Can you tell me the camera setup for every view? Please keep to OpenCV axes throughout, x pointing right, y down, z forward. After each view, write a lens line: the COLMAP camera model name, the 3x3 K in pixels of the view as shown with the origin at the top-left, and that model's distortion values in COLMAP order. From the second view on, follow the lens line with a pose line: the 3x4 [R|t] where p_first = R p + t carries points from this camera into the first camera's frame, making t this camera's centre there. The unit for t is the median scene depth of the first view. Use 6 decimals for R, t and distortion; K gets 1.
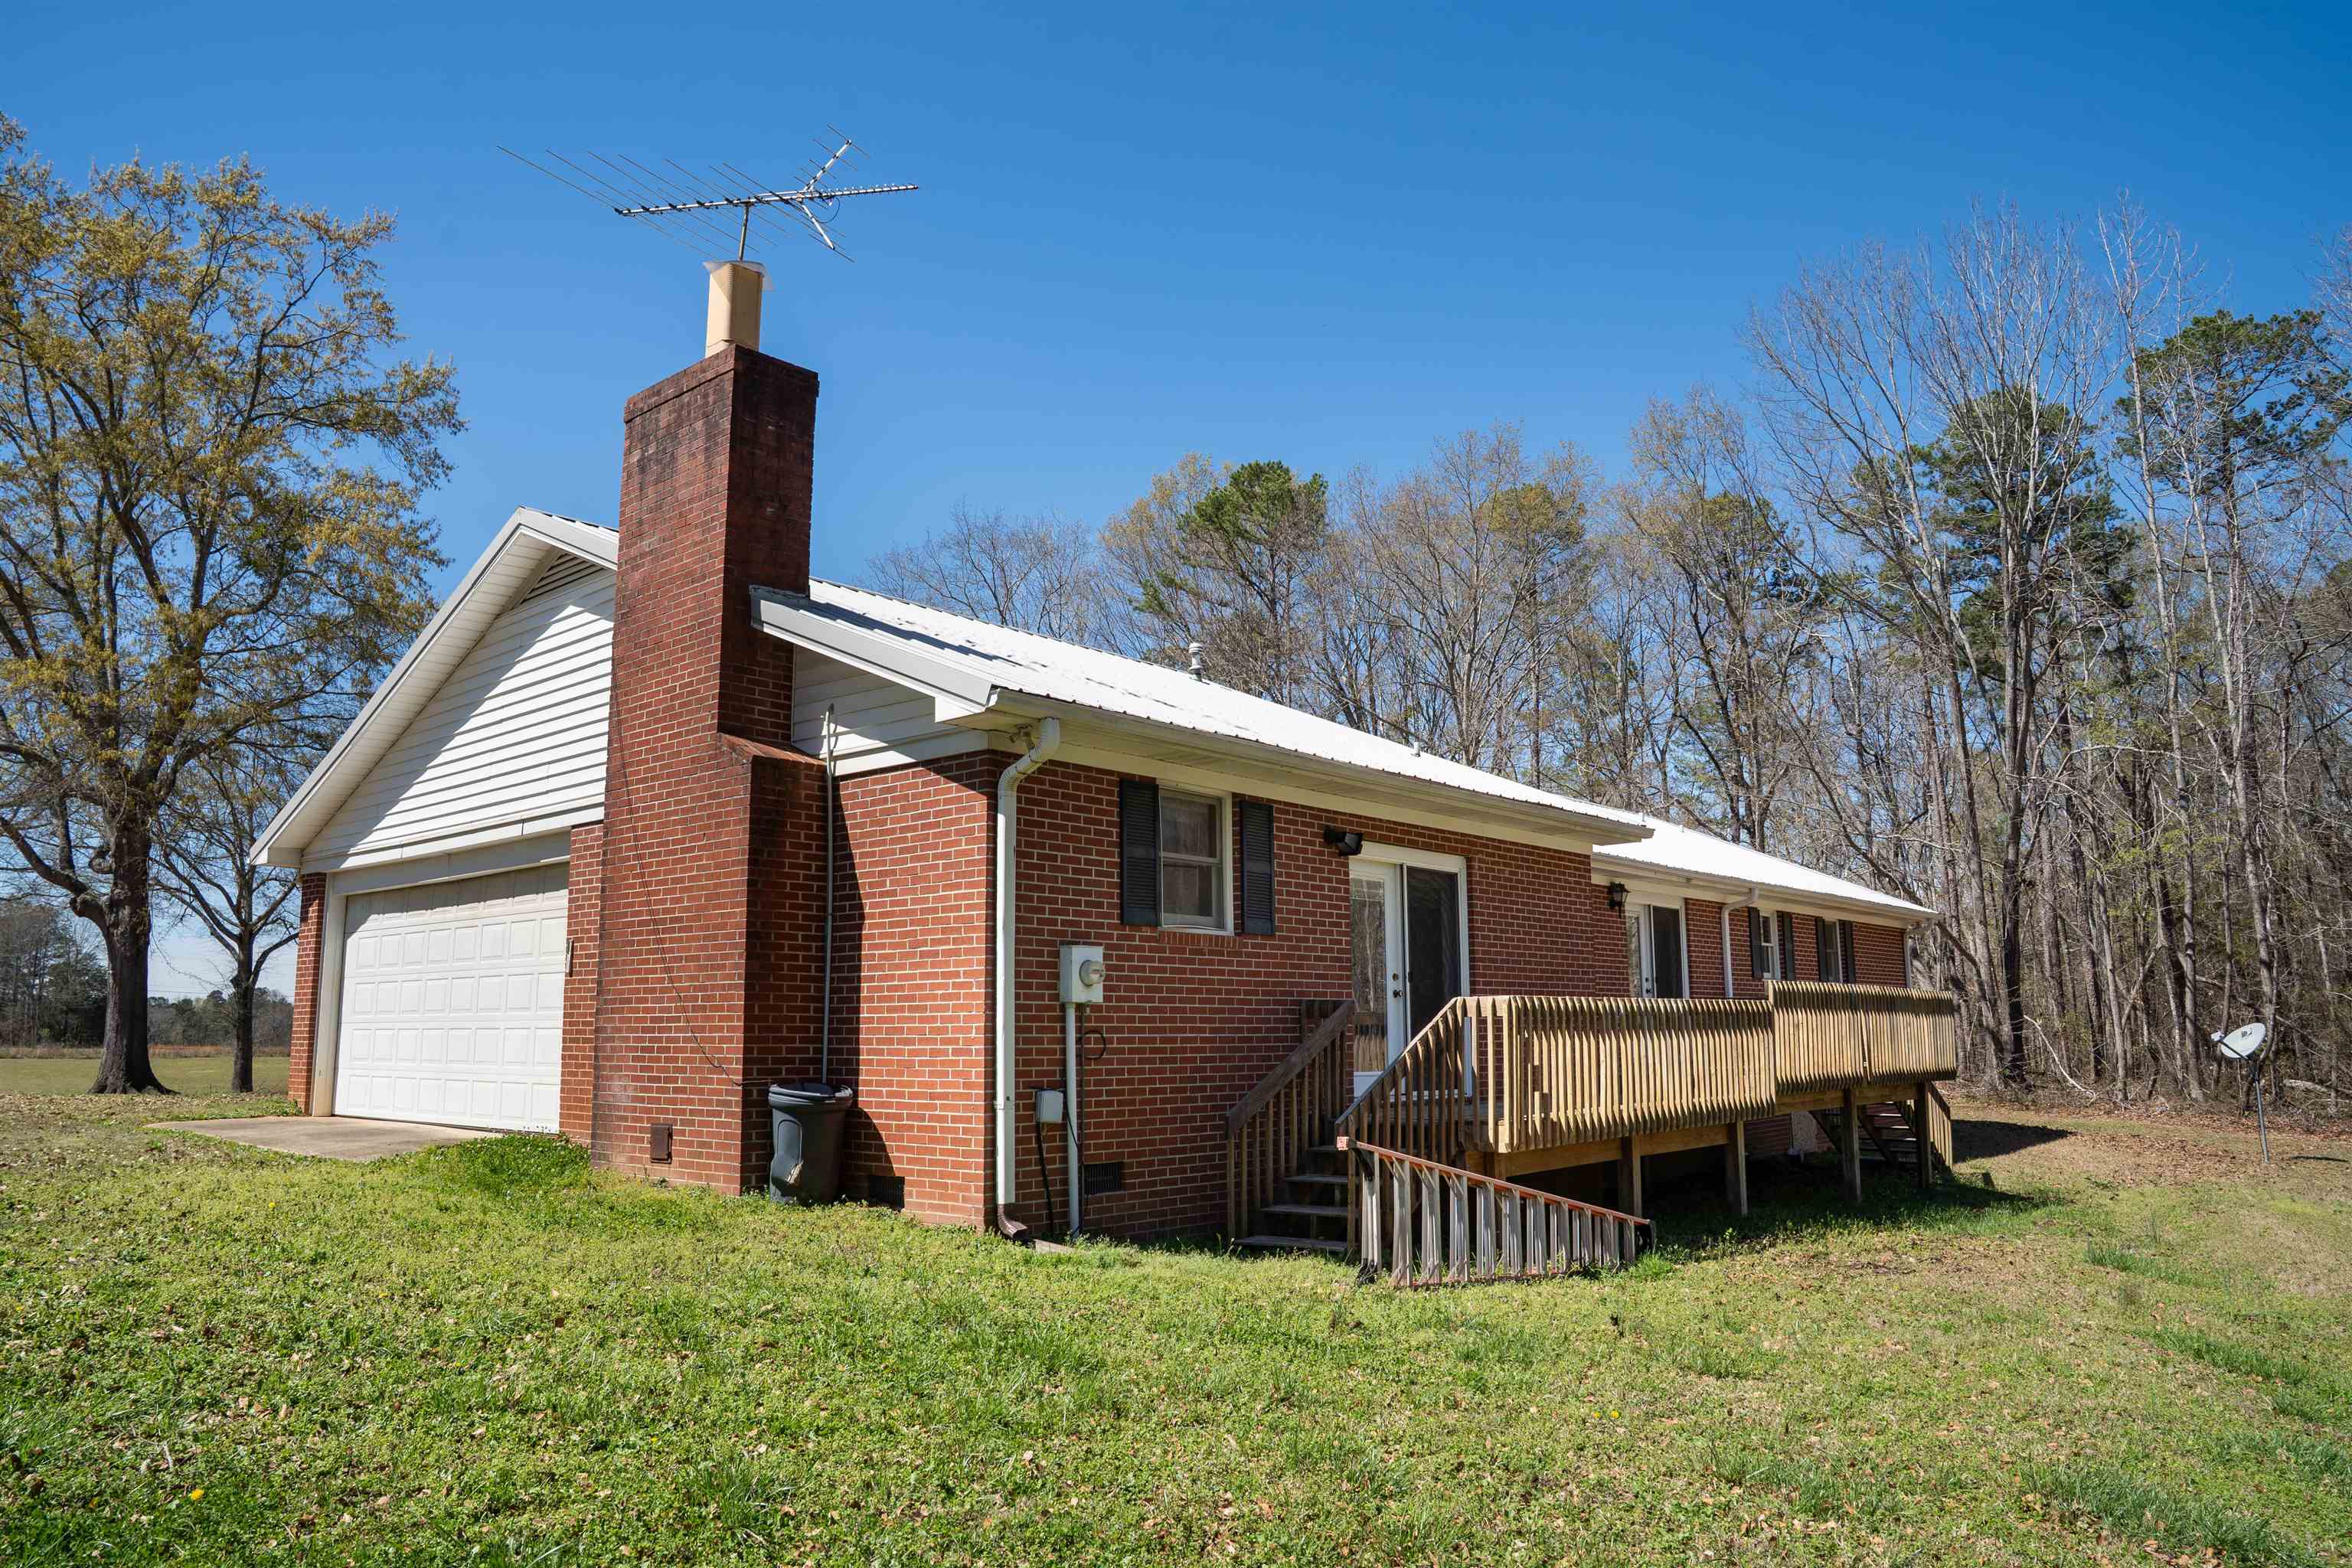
lens RADIAL K [[1609.9, 0, 1176.0], [0, 1609.9, 784.0], [0, 0, 1]] dist [-0.137358, 0.106268]
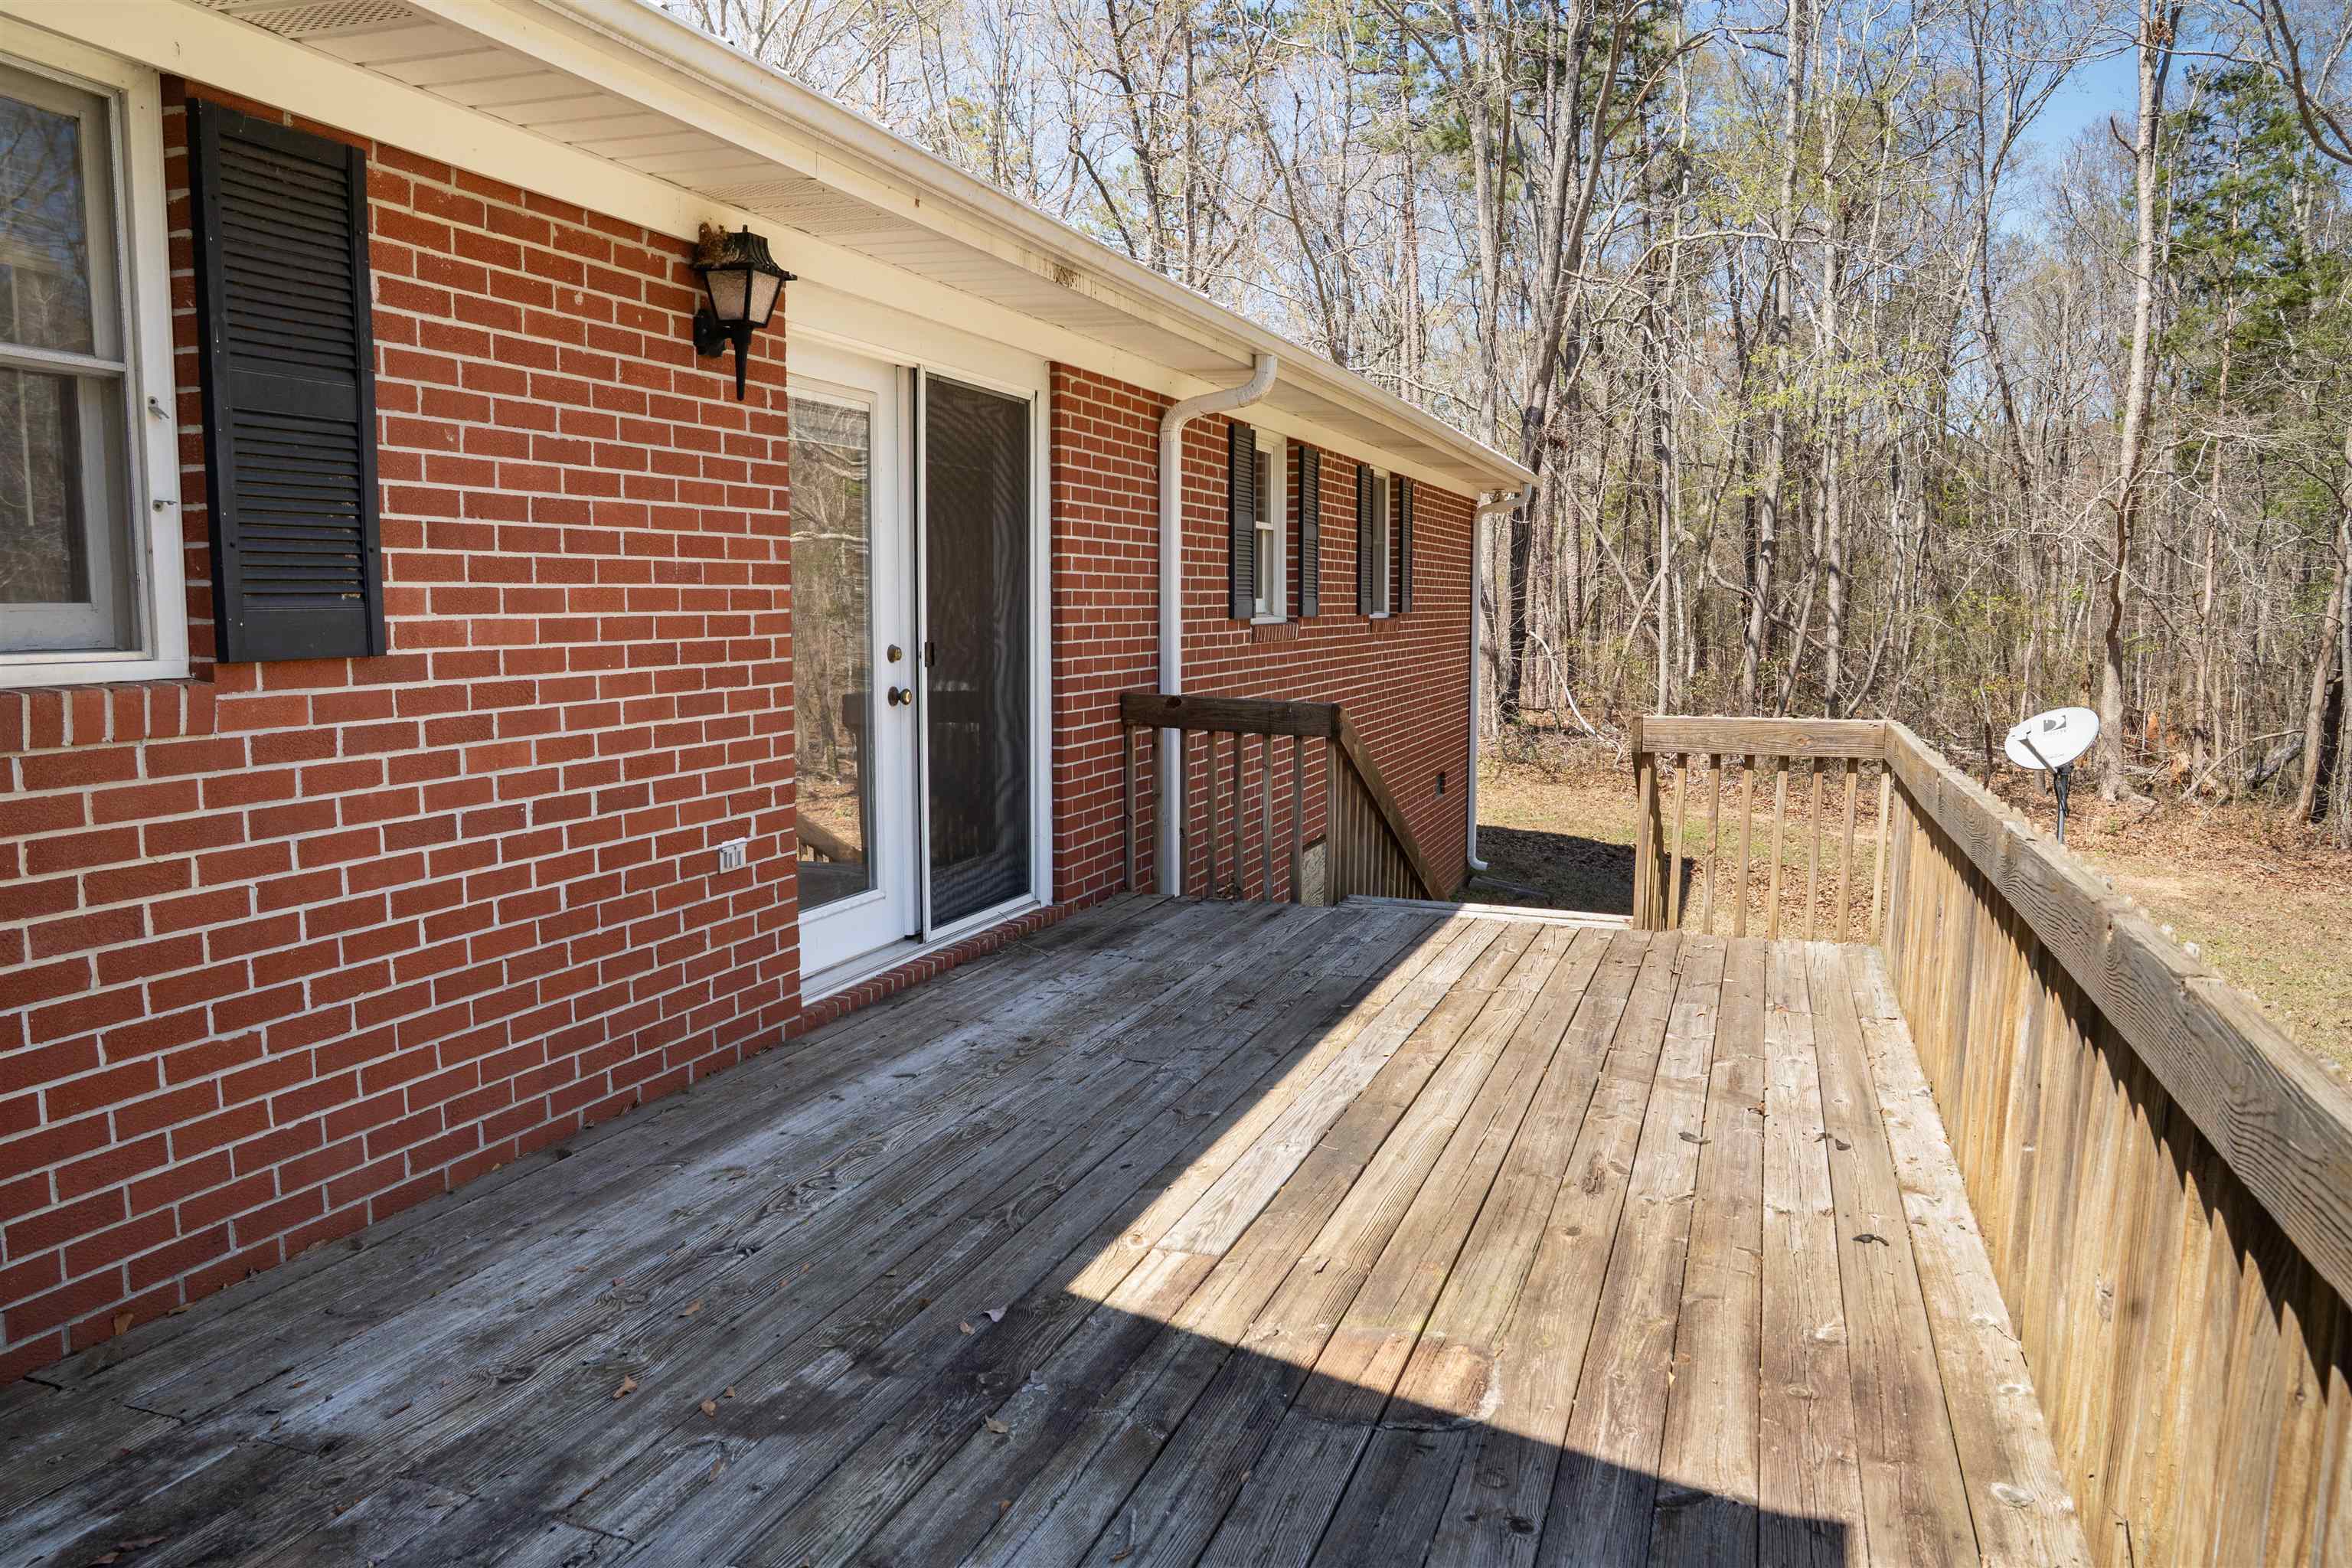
lens RADIAL K [[1609.9, 0, 1176.0], [0, 1609.9, 784.0], [0, 0, 1]] dist [-0.137358, 0.106268]
pose [[0.931493, -0.032400, 0.362314, 0.245516], [-0.067805, 0.963103, 0.260450, 0.072120], [-0.357384, -0.267174, 0.894927, 0.746702]]
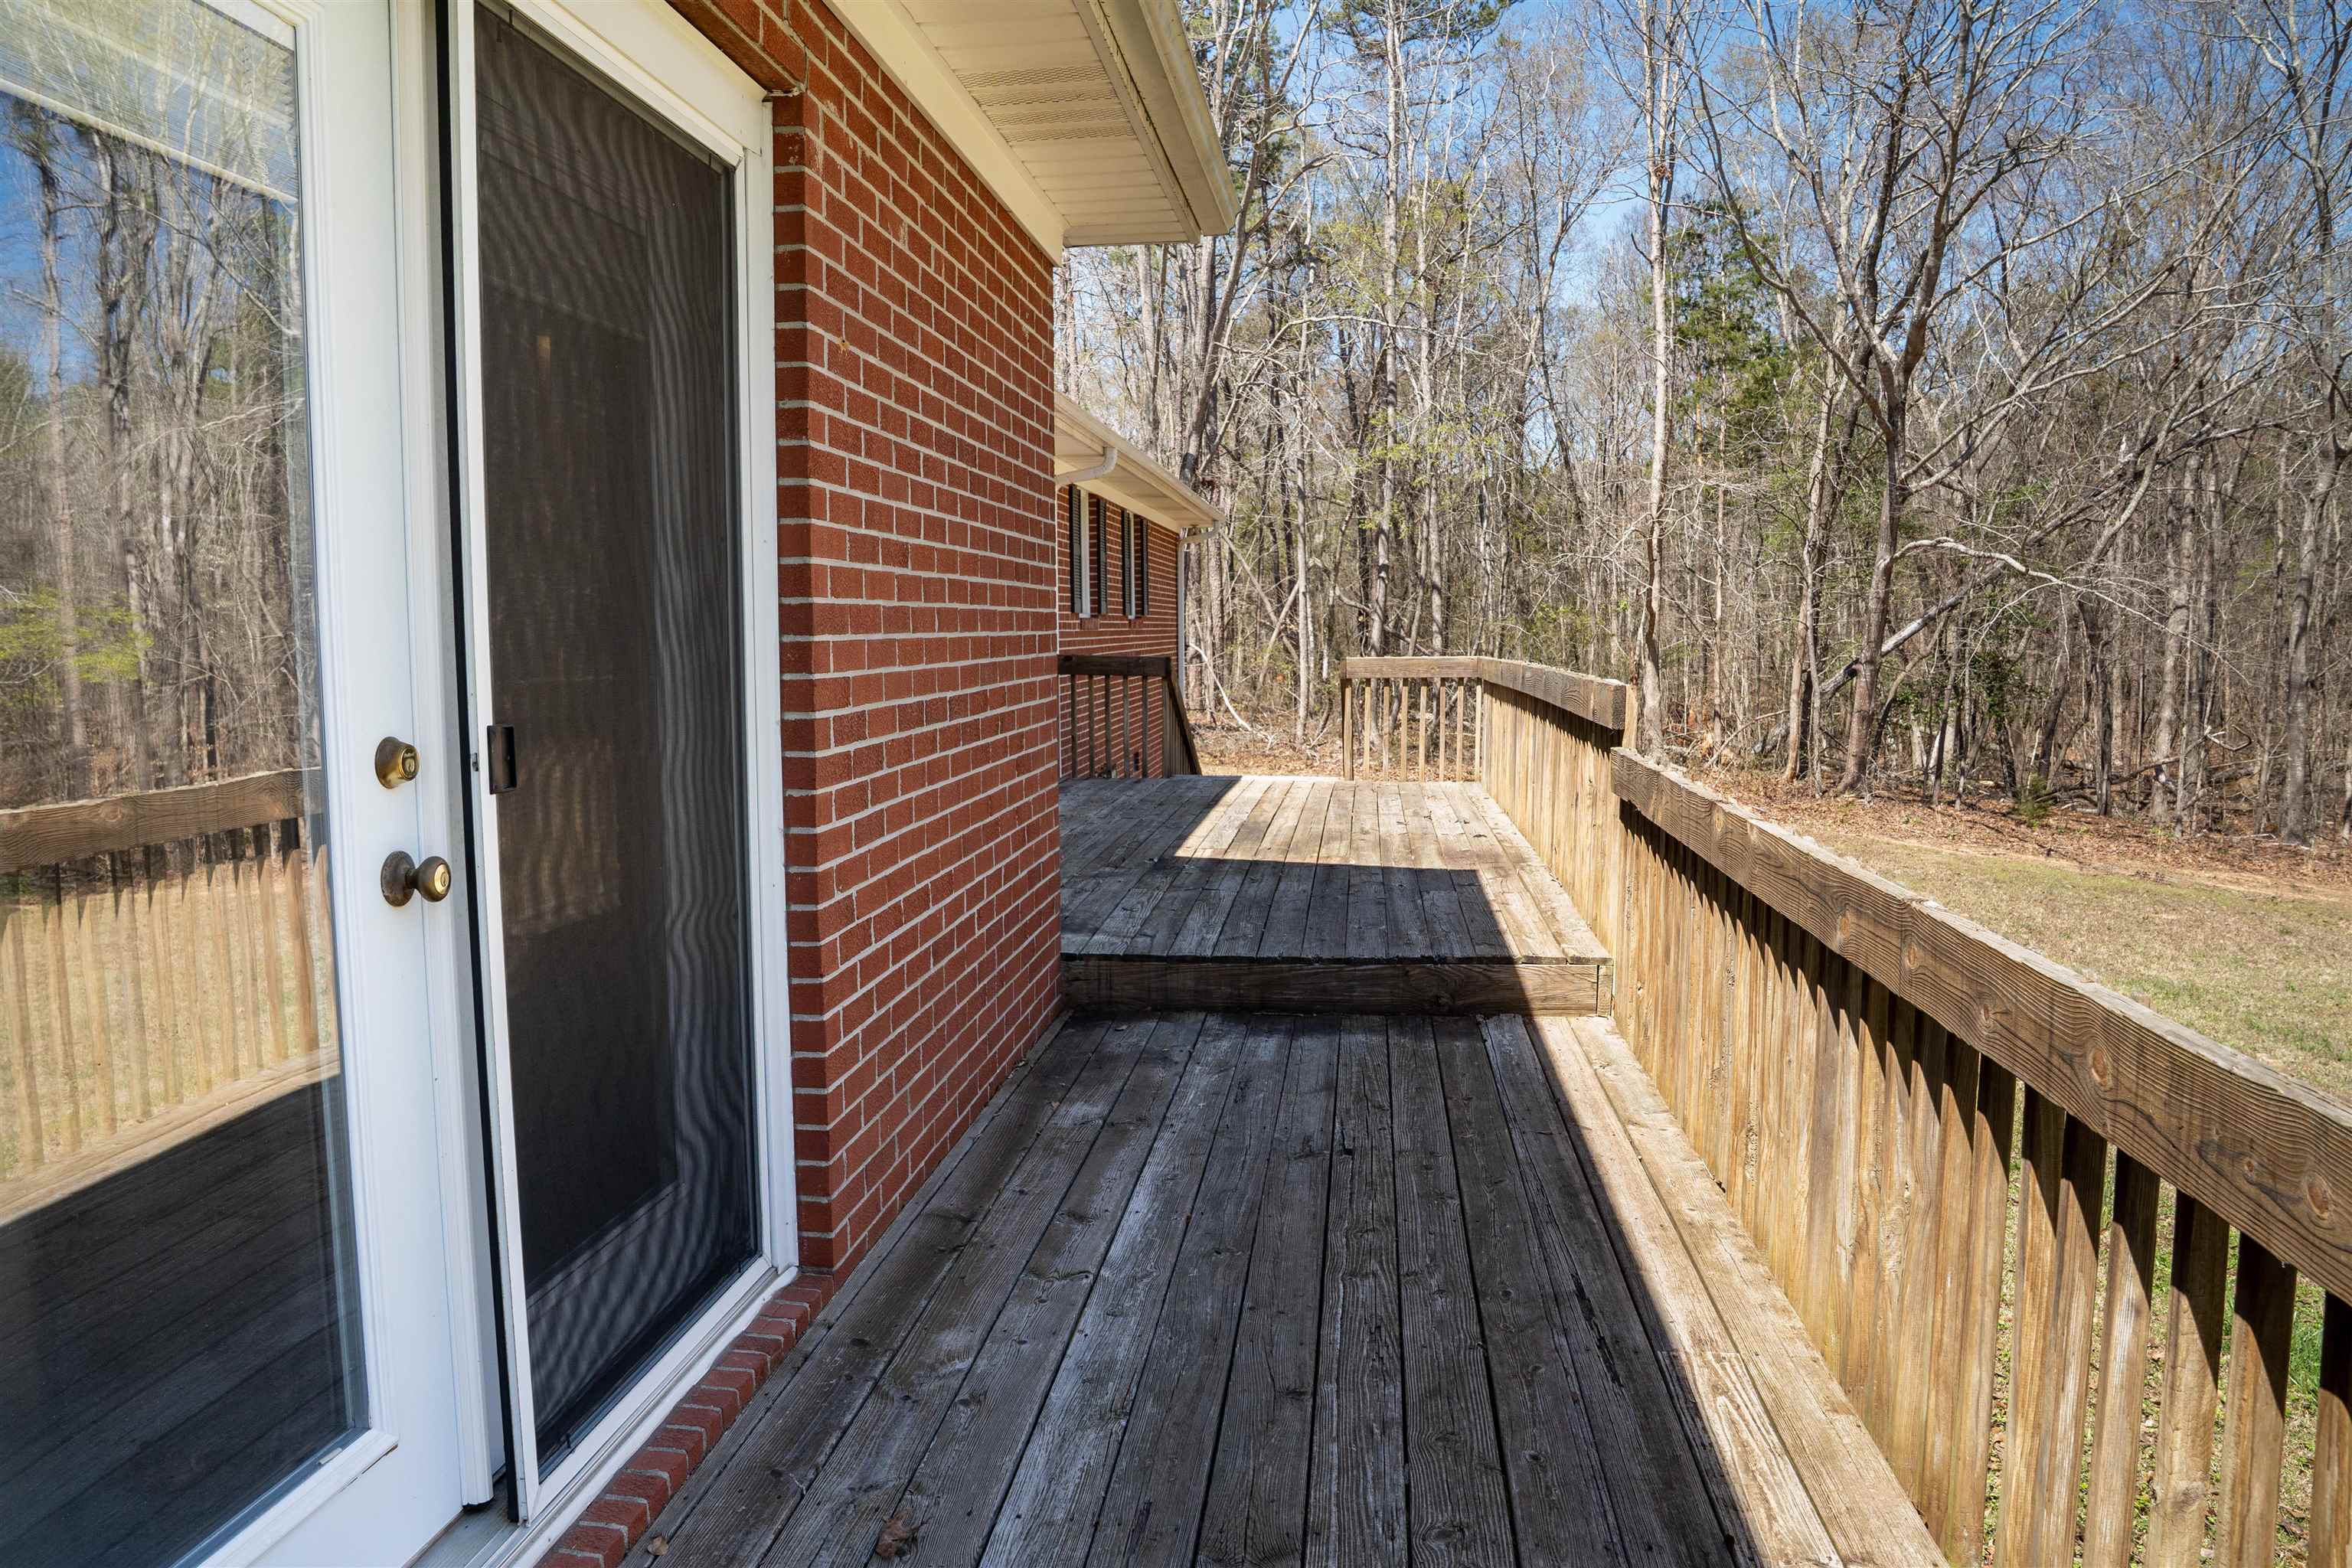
lens RADIAL K [[1609.9, 0, 1176.0], [0, 1609.9, 784.0], [0, 0, 1]] dist [-0.137358, 0.106268]
pose [[0.820753, -0.053646, 0.568759, 0.078308], [-0.091426, 0.970415, 0.223464, 0.058066], [-0.563920, -0.235408, 0.791566, 0.580711]]
